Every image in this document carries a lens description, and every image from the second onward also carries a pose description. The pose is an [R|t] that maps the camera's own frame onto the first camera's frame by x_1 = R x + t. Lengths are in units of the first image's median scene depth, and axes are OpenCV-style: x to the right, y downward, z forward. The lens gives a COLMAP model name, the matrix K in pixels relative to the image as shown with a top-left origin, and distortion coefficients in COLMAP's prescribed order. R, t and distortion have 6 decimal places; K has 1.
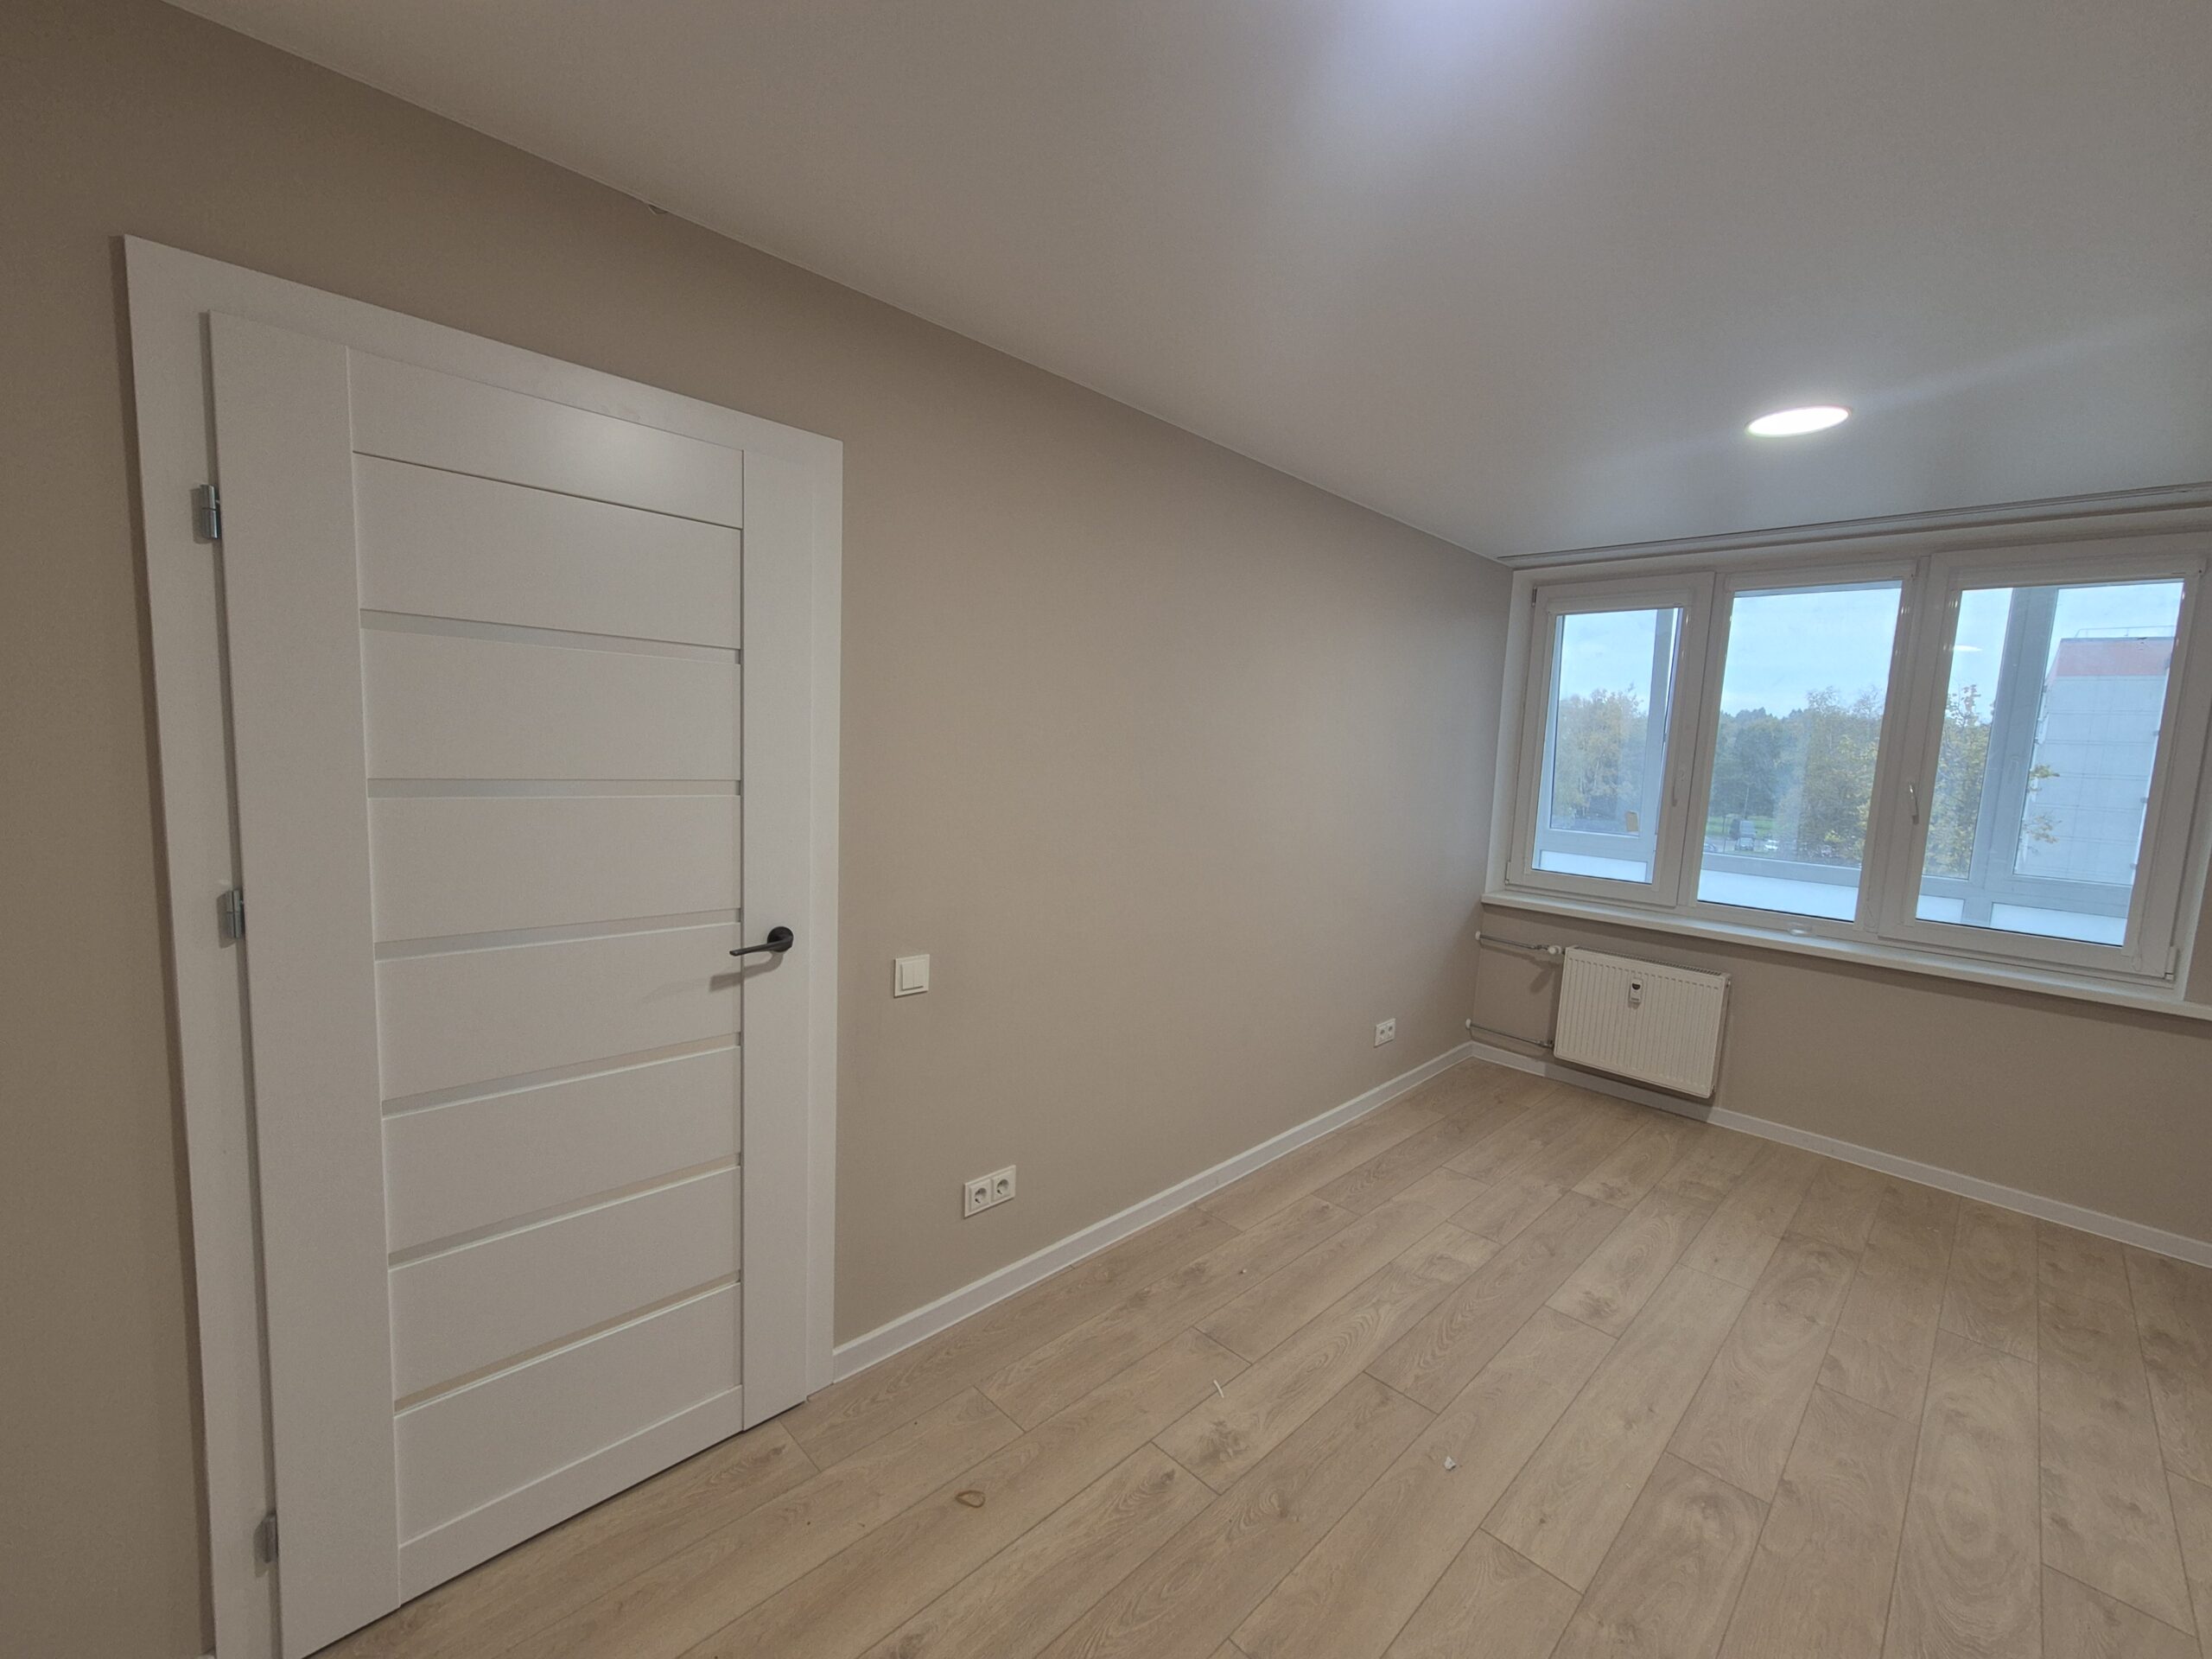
lens RADIAL K [[908.5, 0, 1113.8], [0, 908.5, 828.5], [0, 0, 1]] dist [-0.004291, 0.002942]
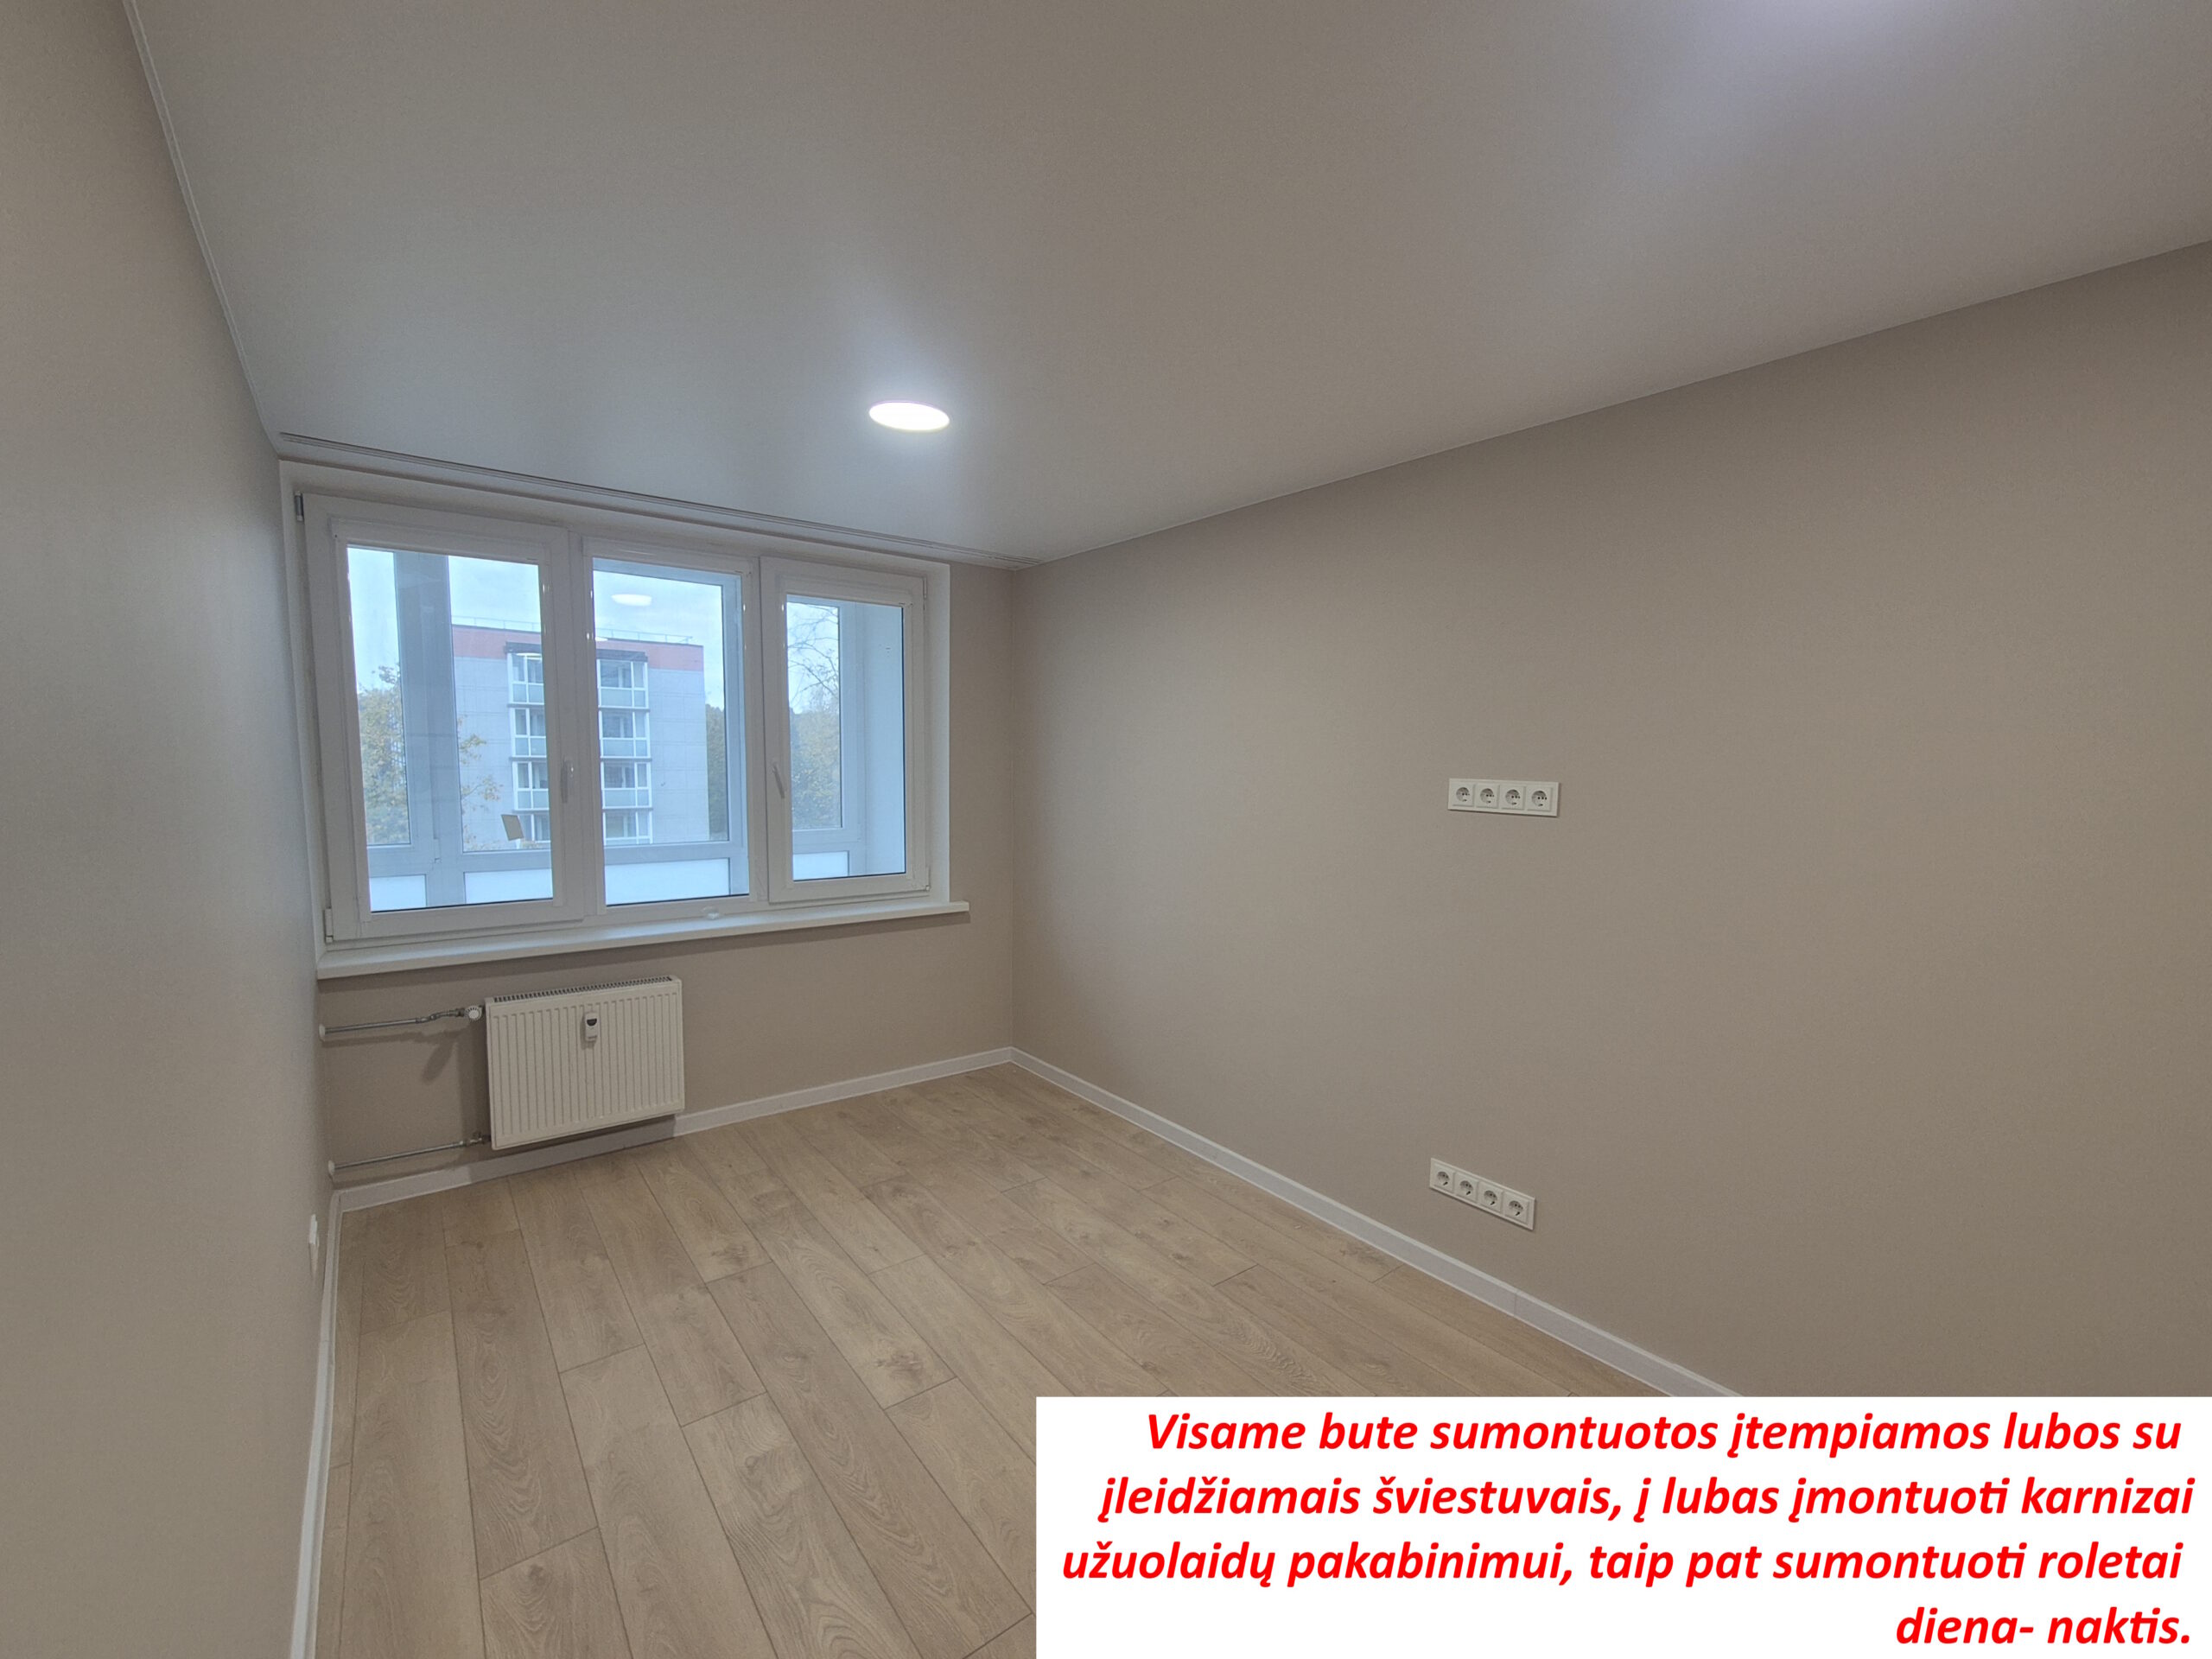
lens RADIAL K [[908.5, 0, 1096.3], [0, 908.5, 831.0], [0, 0, 1]] dist [-0.004291, 0.002942]
pose [[0.123728, -0.126296, 0.984246, -0.247234], [0.091221, 0.989115, 0.115453, -0.079247], [-0.988114, 0.075499, 0.133903, 0.616430]]
